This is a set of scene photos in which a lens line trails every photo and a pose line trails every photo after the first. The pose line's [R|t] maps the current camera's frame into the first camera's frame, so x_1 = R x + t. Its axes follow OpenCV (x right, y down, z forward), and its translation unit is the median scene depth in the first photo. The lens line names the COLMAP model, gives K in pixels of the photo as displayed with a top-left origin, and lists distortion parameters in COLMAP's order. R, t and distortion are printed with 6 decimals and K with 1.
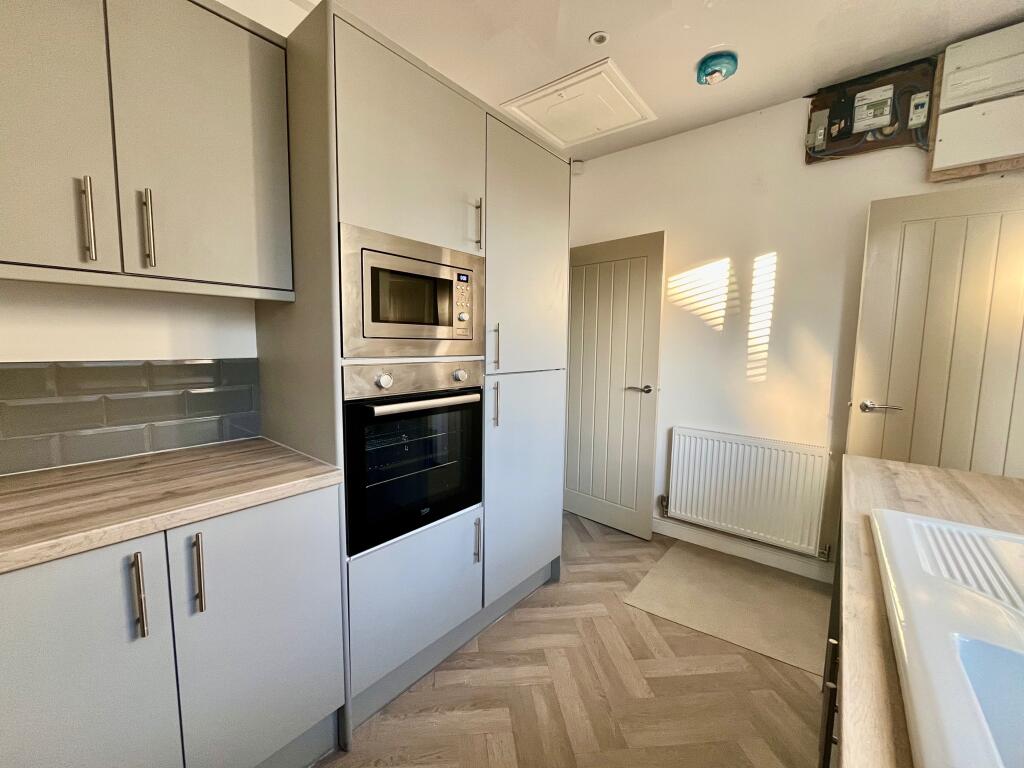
lens RADIAL K [[412.0, 0, 511.9], [0, 412.0, 382.9], [0, 0, 1]] dist [-0.007296, 0.000536]
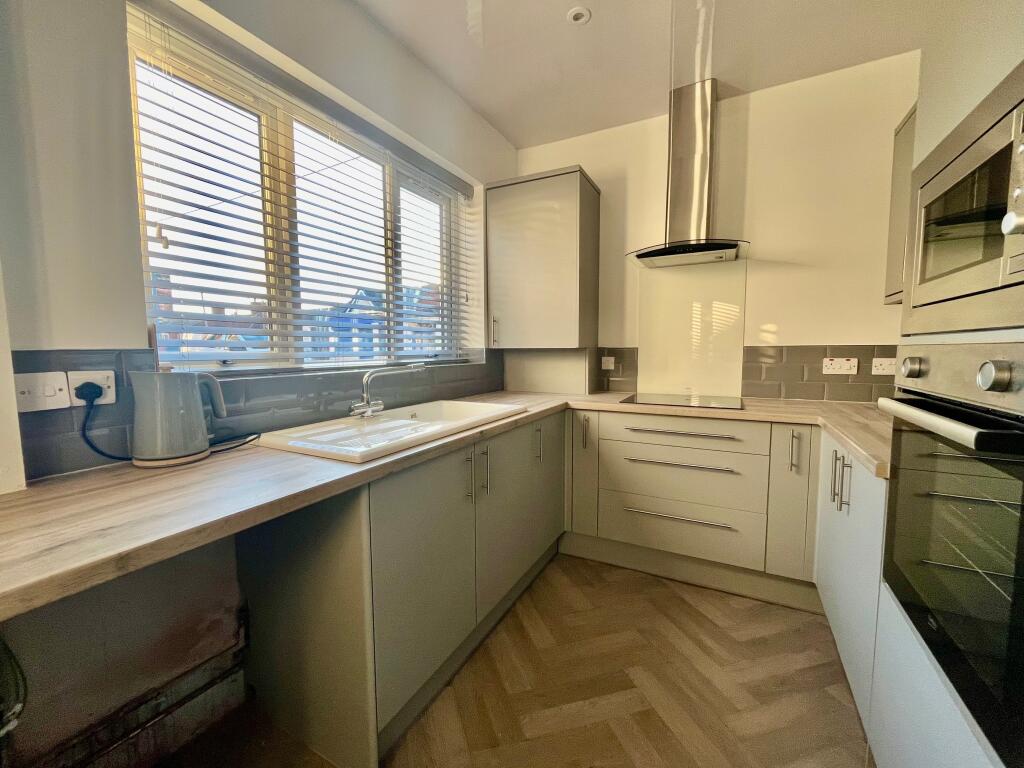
lens RADIAL K [[412.0, 0, 515.1], [0, 412.0, 384.2], [0, 0, 1]] dist [-0.007296, 0.000536]
pose [[-0.982257, 0.005378, -0.187461, 0.585702], [-0.028257, 0.983933, 0.176287, -0.090979], [0.185397, 0.178456, -0.966324, 1.315592]]
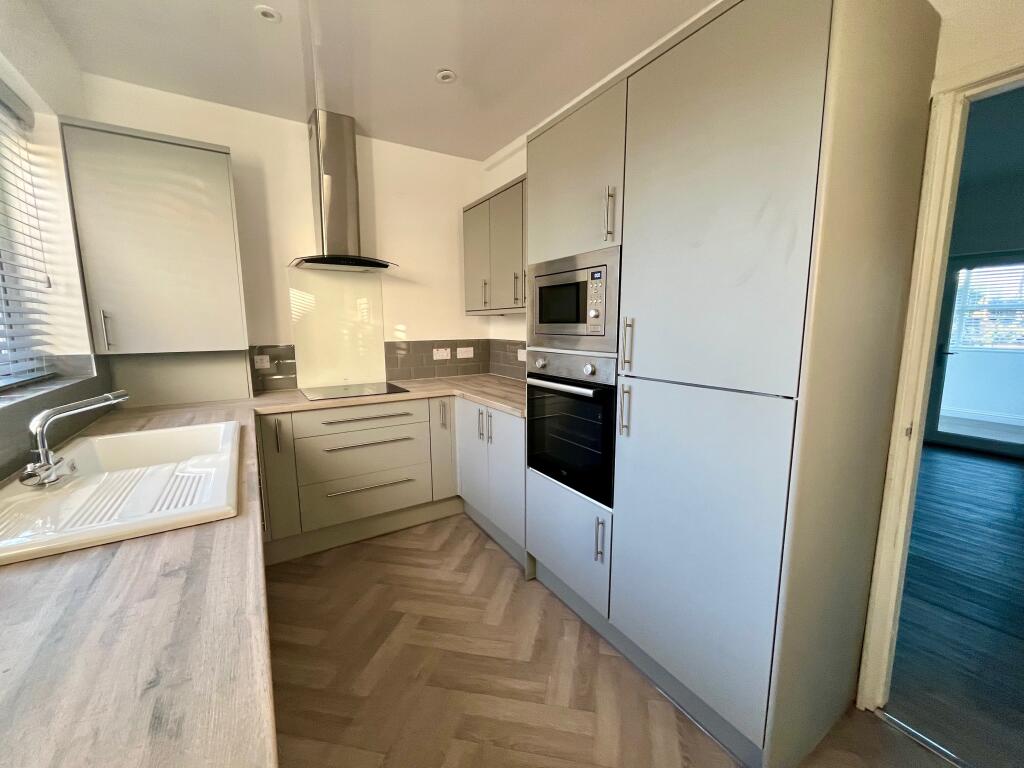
lens RADIAL K [[412.0, 0, 510.3], [0, 412.0, 382.9], [0, 0, 1]] dist [-0.007296, 0.000536]
pose [[-0.325624, 0.119590, -0.937906, 0.986933], [-0.092413, 0.983194, 0.157449, -0.139327], [0.940972, 0.137943, -0.309099, 1.201505]]
